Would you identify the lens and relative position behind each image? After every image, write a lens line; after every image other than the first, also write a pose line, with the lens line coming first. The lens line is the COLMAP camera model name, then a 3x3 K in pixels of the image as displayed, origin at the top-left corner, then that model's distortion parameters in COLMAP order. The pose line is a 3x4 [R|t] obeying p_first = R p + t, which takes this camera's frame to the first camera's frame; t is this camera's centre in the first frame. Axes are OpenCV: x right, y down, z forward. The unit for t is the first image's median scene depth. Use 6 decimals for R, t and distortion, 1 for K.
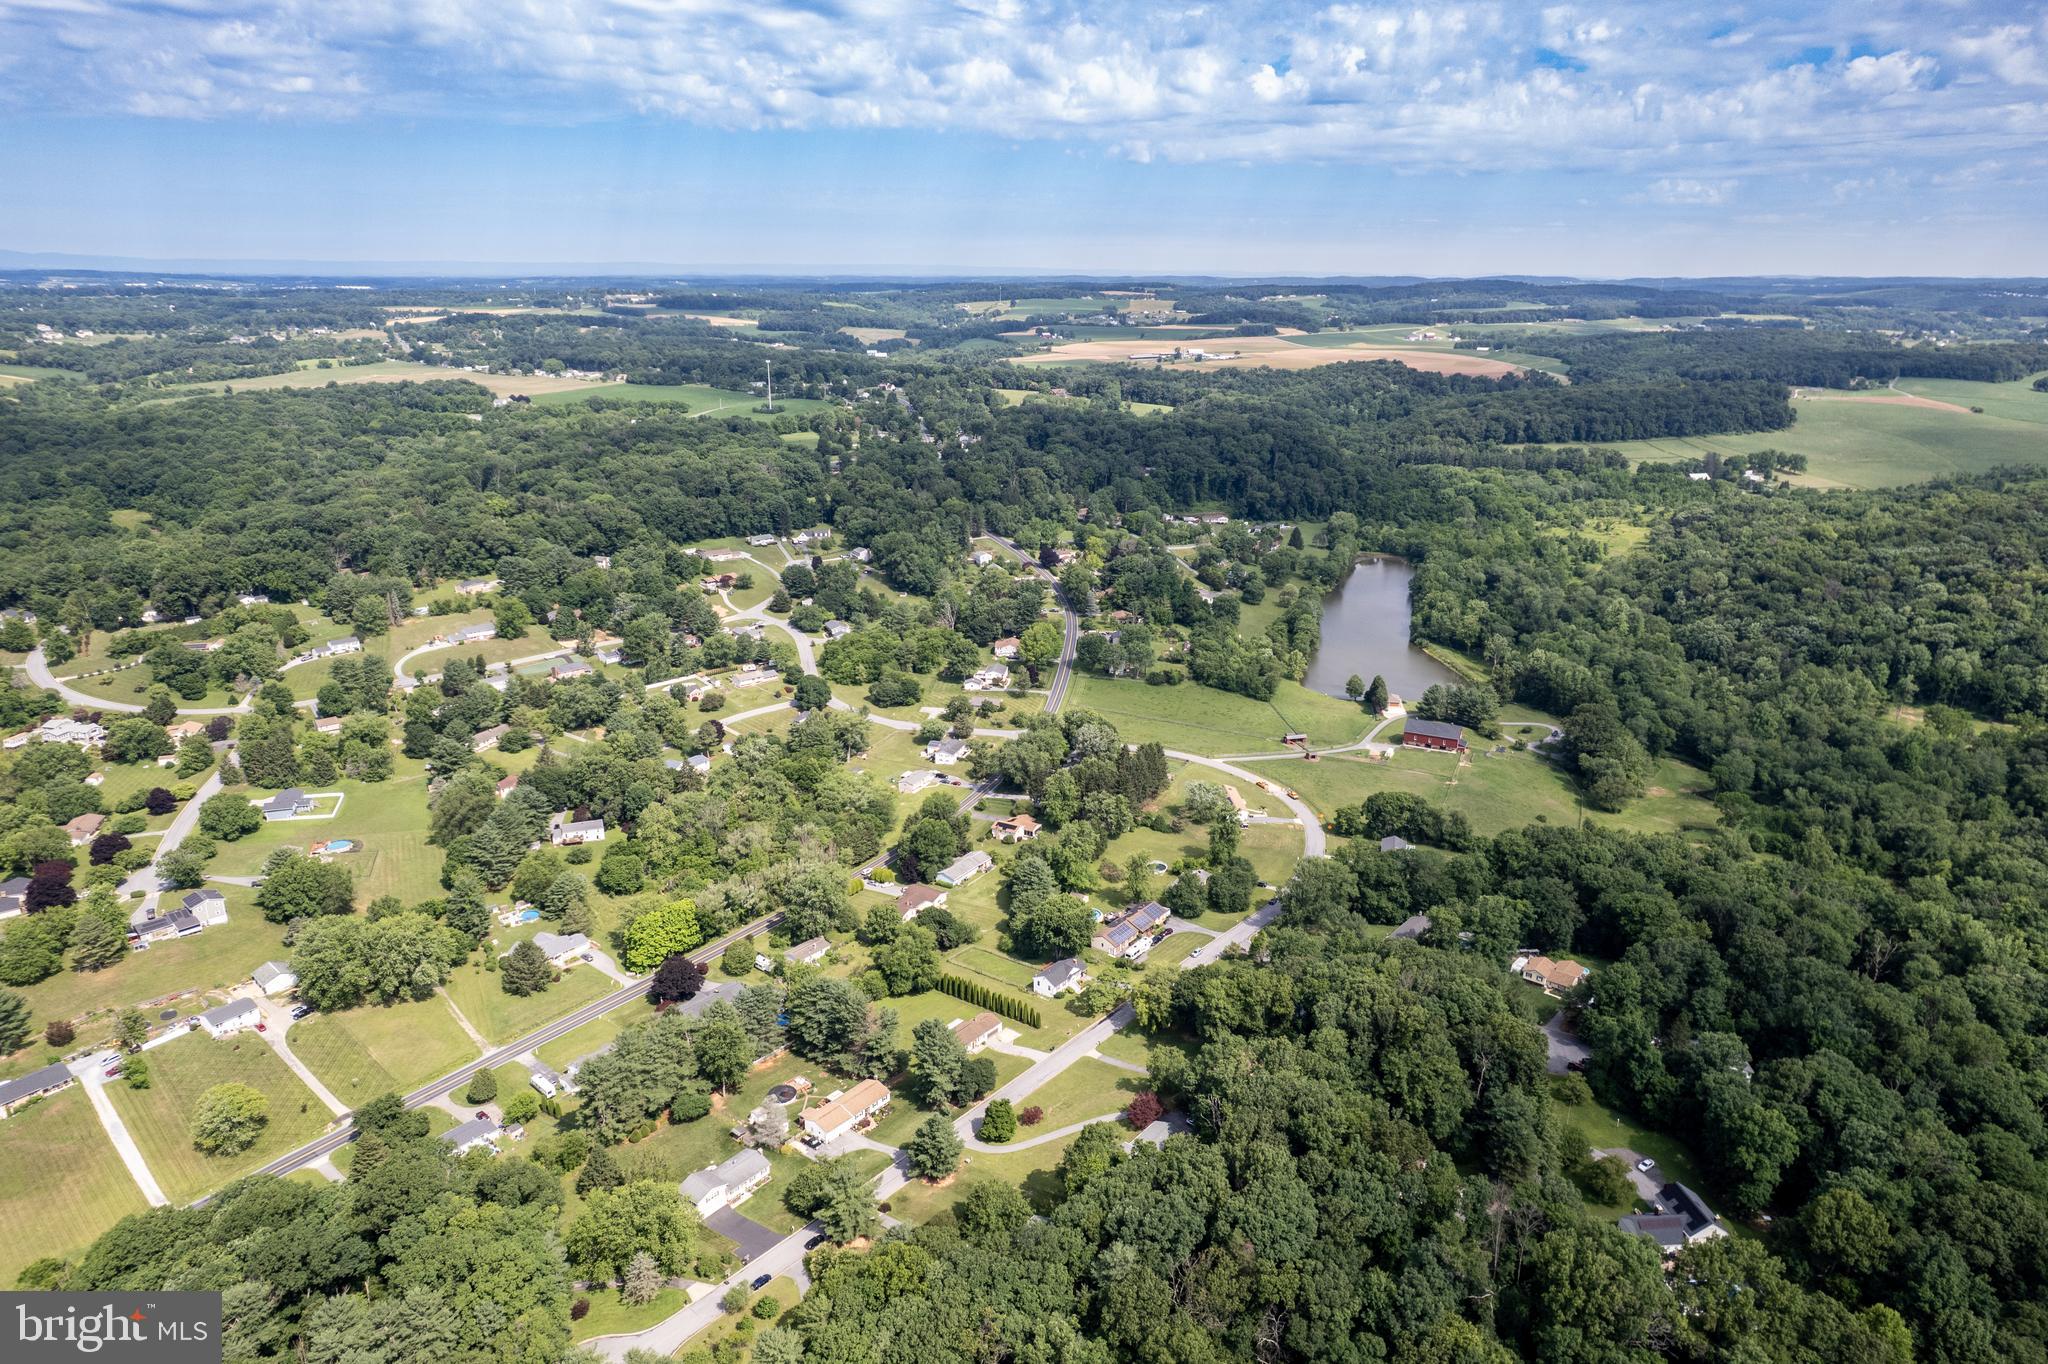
lens RADIAL K [[1310.0, 0, 1024.4], [0, 1310.0, 714.7], [0, 0, 1]] dist [-0.080776, 0.080722]
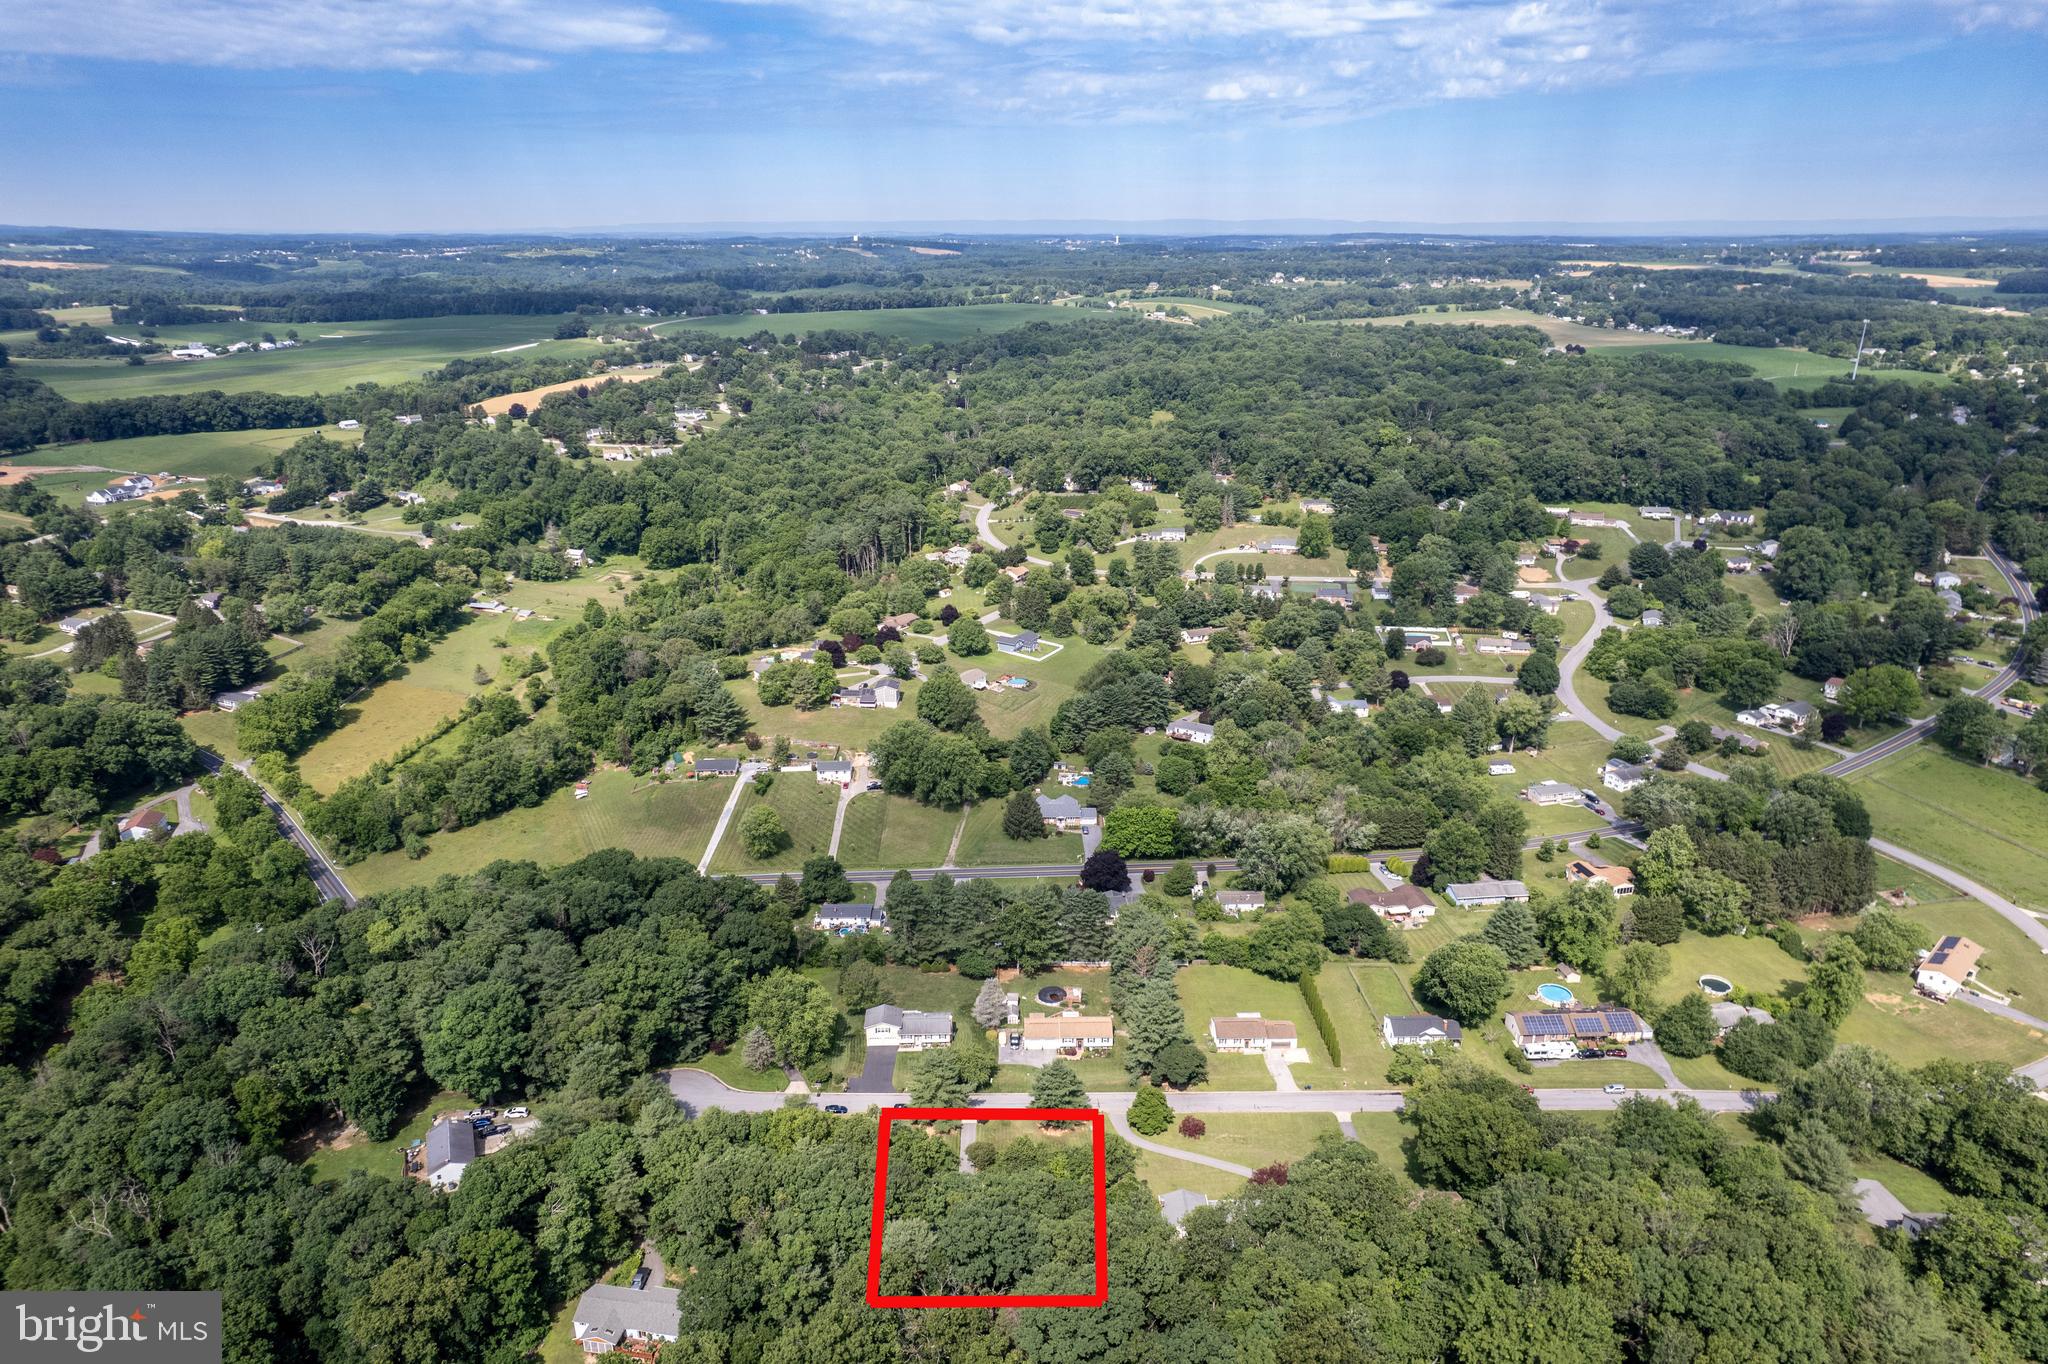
lens RADIAL K [[1297.1, 0, 1043.5], [0, 1297.1, 692.9], [0, 0, 1]] dist [-0.081656, 0.070098]
pose [[0.597600, 0.246648, -0.762914, 0.152572], [-0.239289, 0.963011, 0.123901, -0.016241], [0.765255, 0.108514, 0.634516, 0.099521]]
